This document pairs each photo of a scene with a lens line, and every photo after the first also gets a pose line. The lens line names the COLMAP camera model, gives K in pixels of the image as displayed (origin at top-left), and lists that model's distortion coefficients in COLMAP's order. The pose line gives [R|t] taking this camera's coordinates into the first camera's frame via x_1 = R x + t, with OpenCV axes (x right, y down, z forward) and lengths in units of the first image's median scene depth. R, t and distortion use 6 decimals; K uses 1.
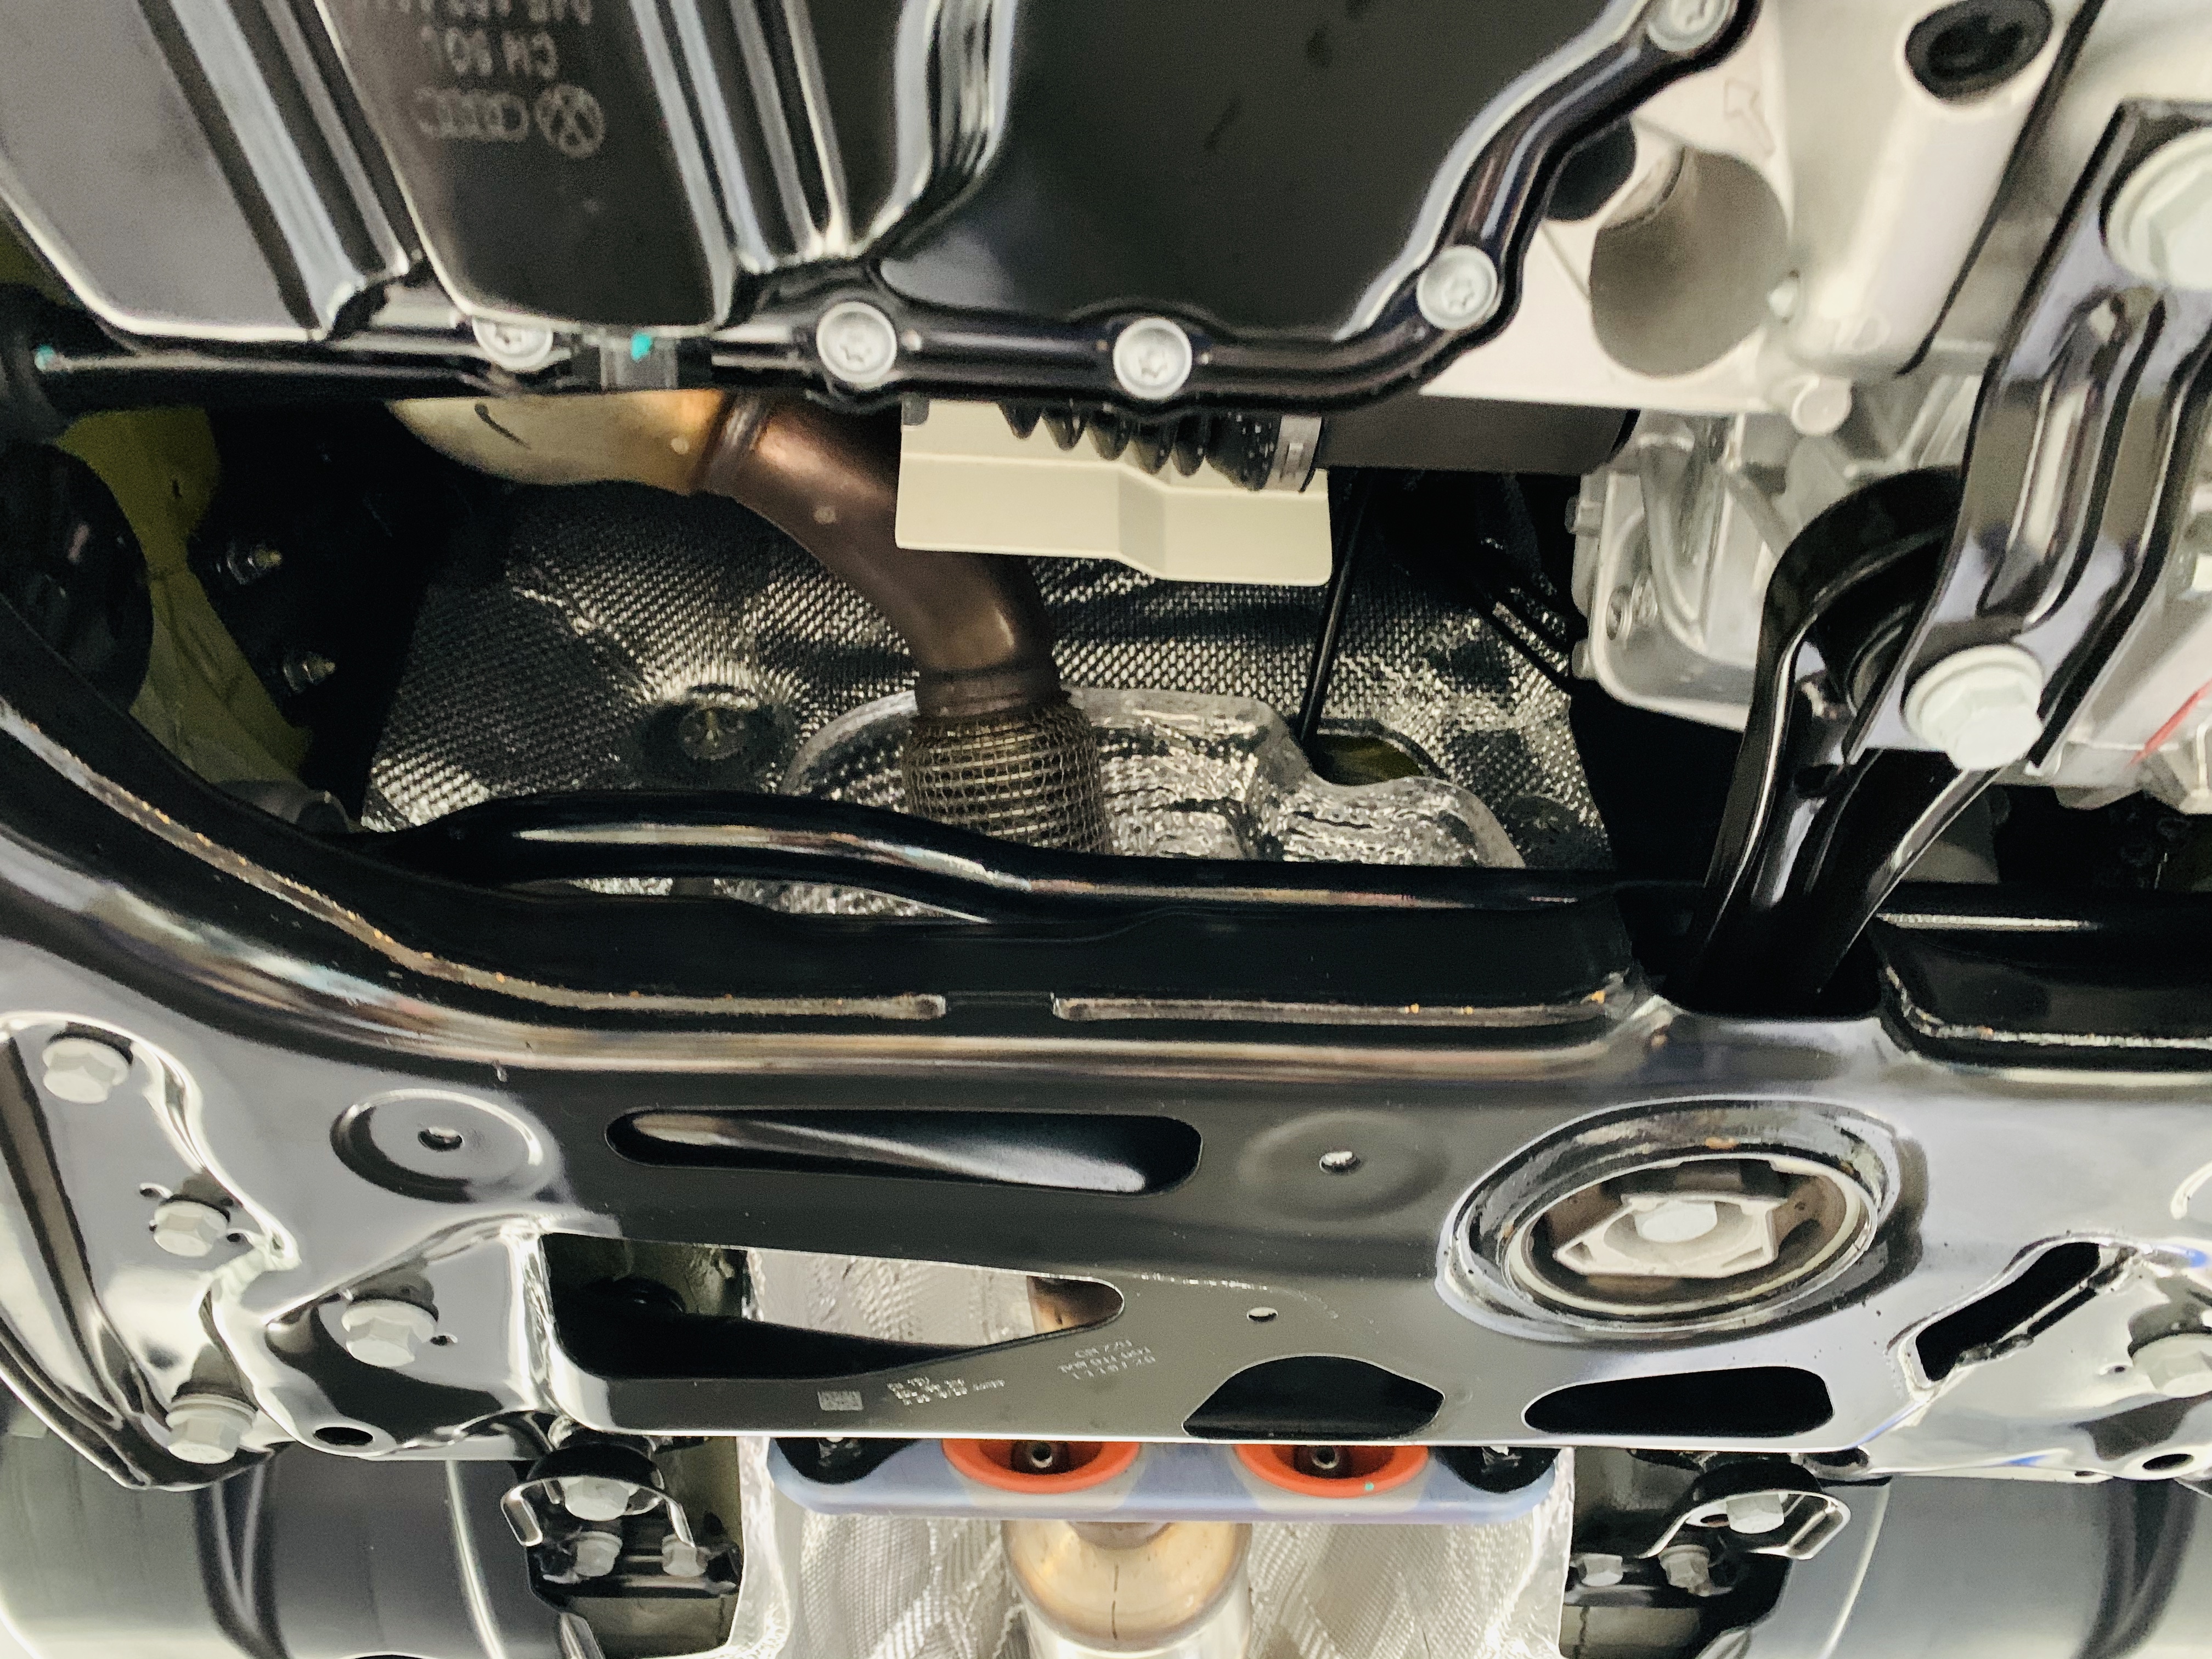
lens RADIAL K [[1697.2, 0, 1099.7], [0, 1697.2, 783.0], [0, 0, 1]] dist [0.004105, -0.002678]
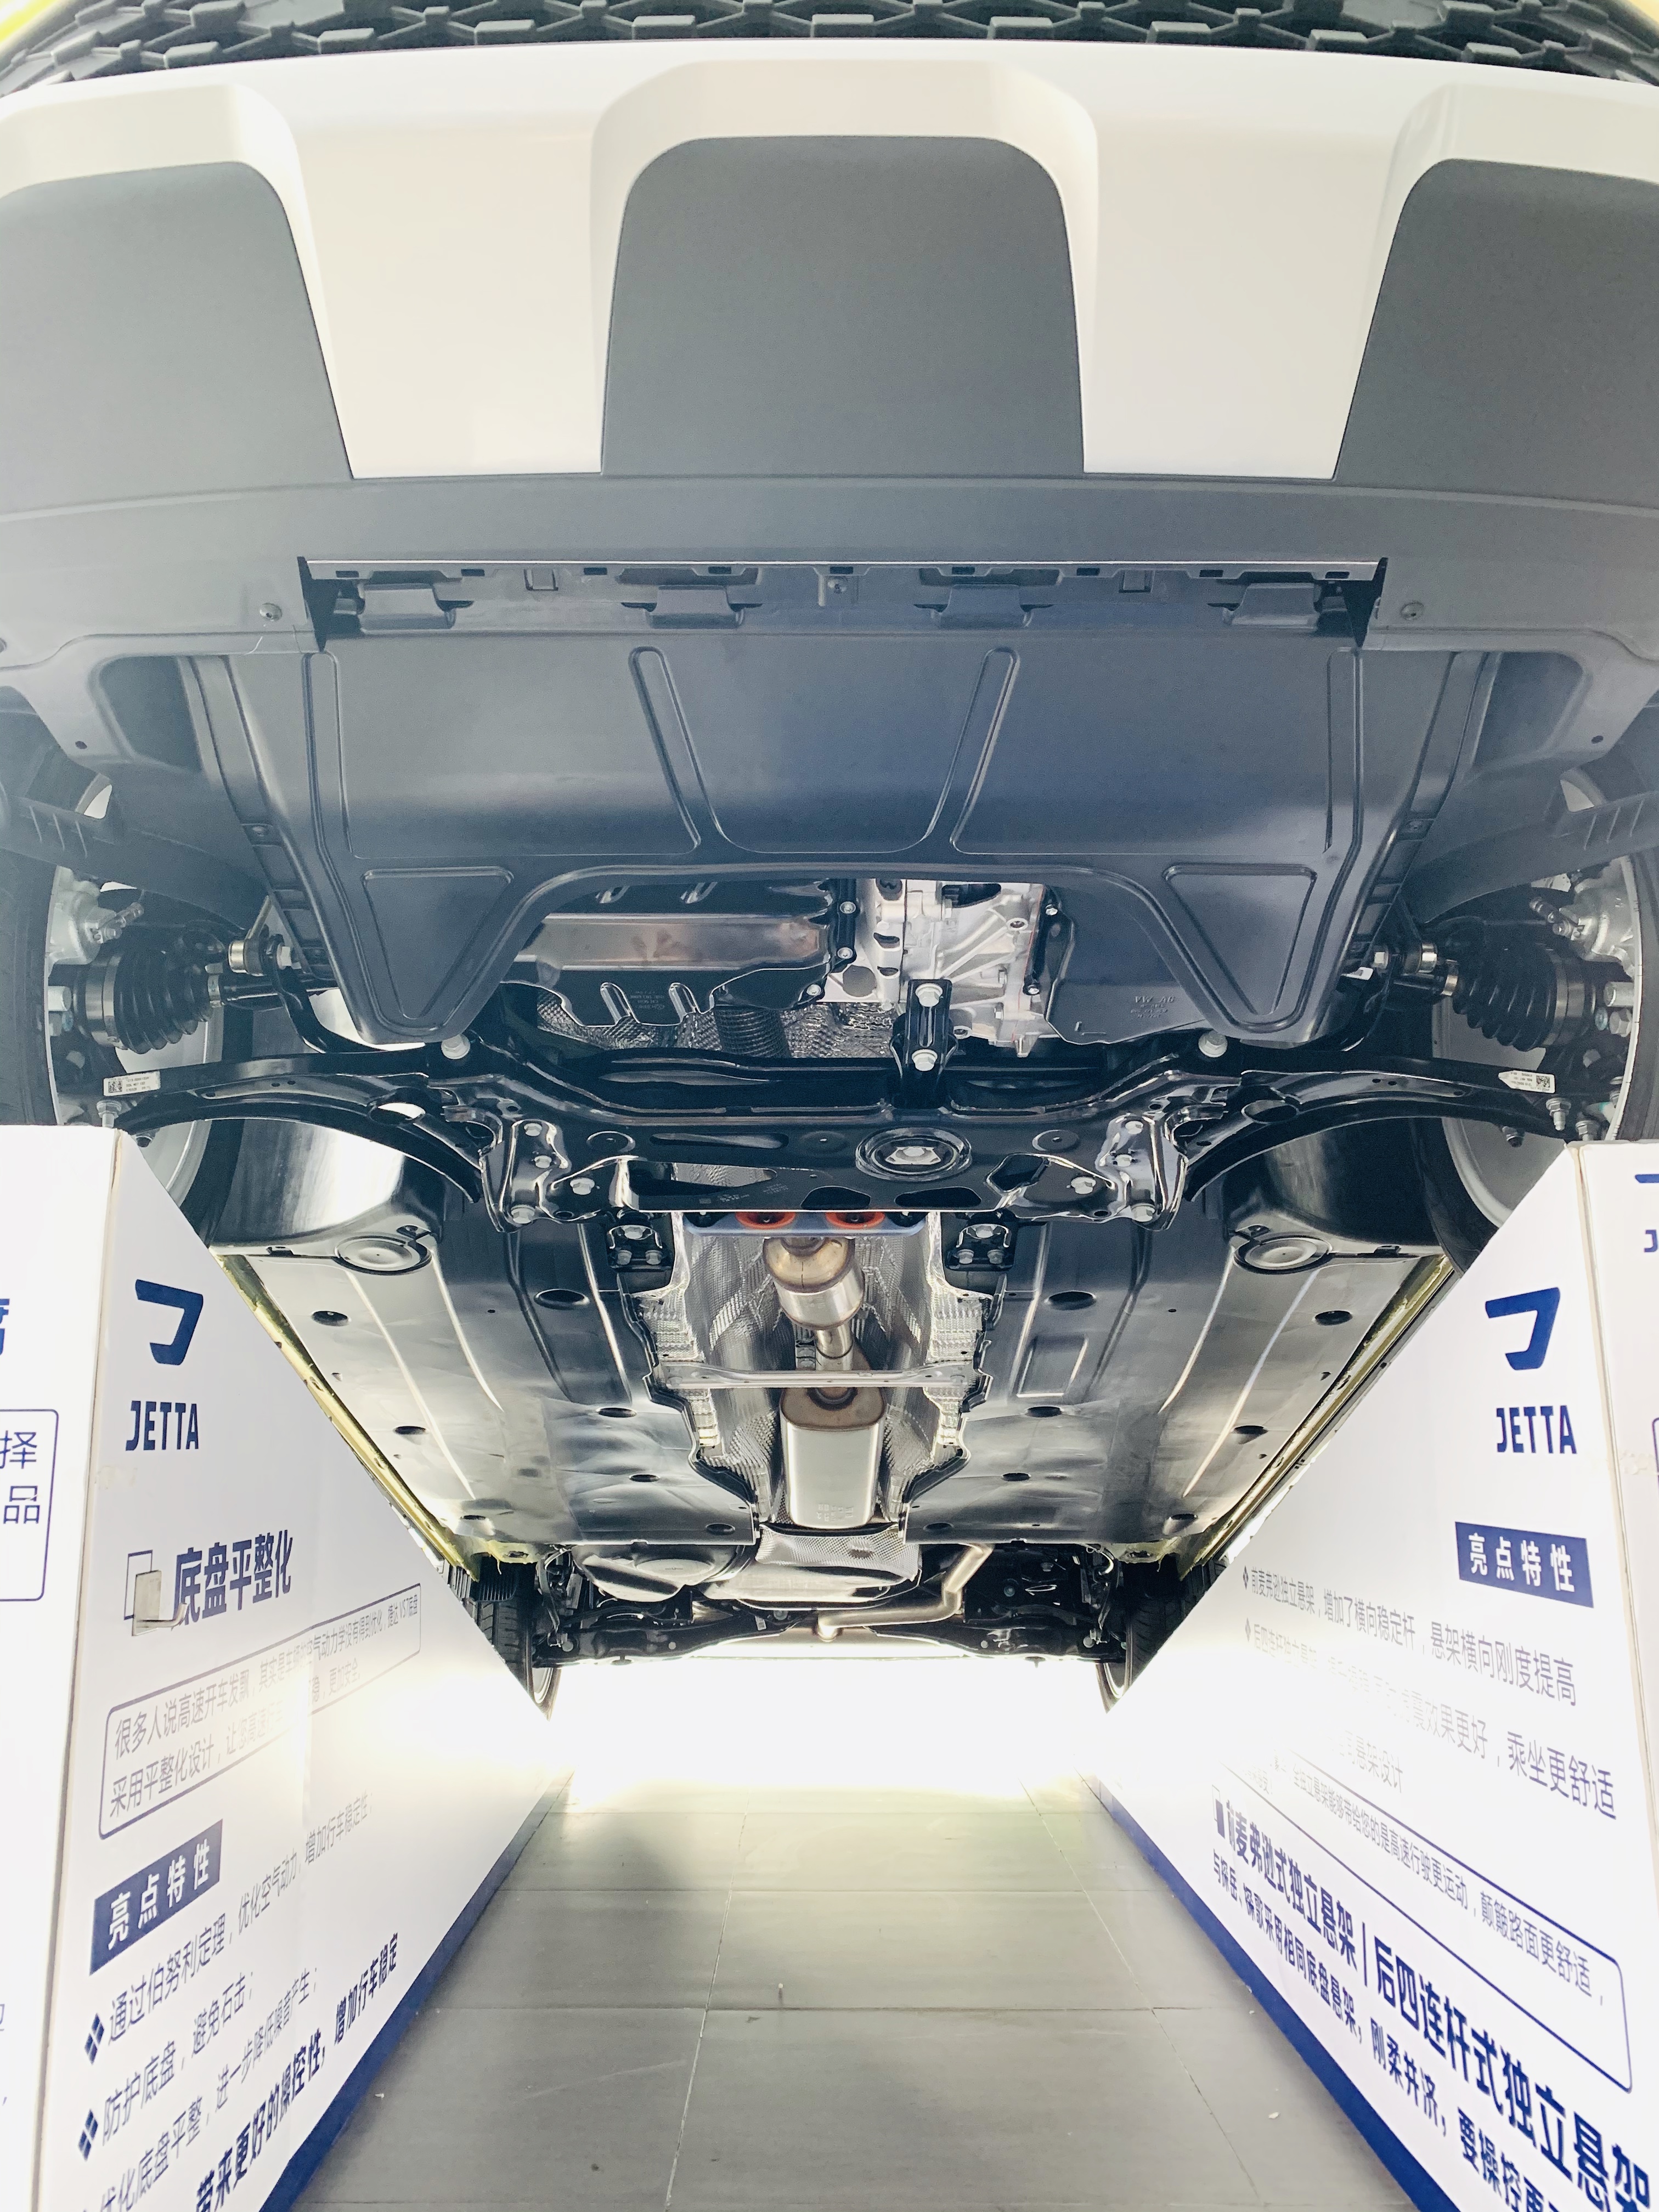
lens RADIAL K [[1697.2, 0, 829.5], [0, 1697.2, 1106.0], [0, 0, 1]] dist [0.004105, -0.002678]
pose [[0.998318, -0.020742, -0.054132, 0.269447], [0.033814, 0.966835, 0.253155, -0.637544], [0.047086, -0.254560, 0.965910, -2.095167]]
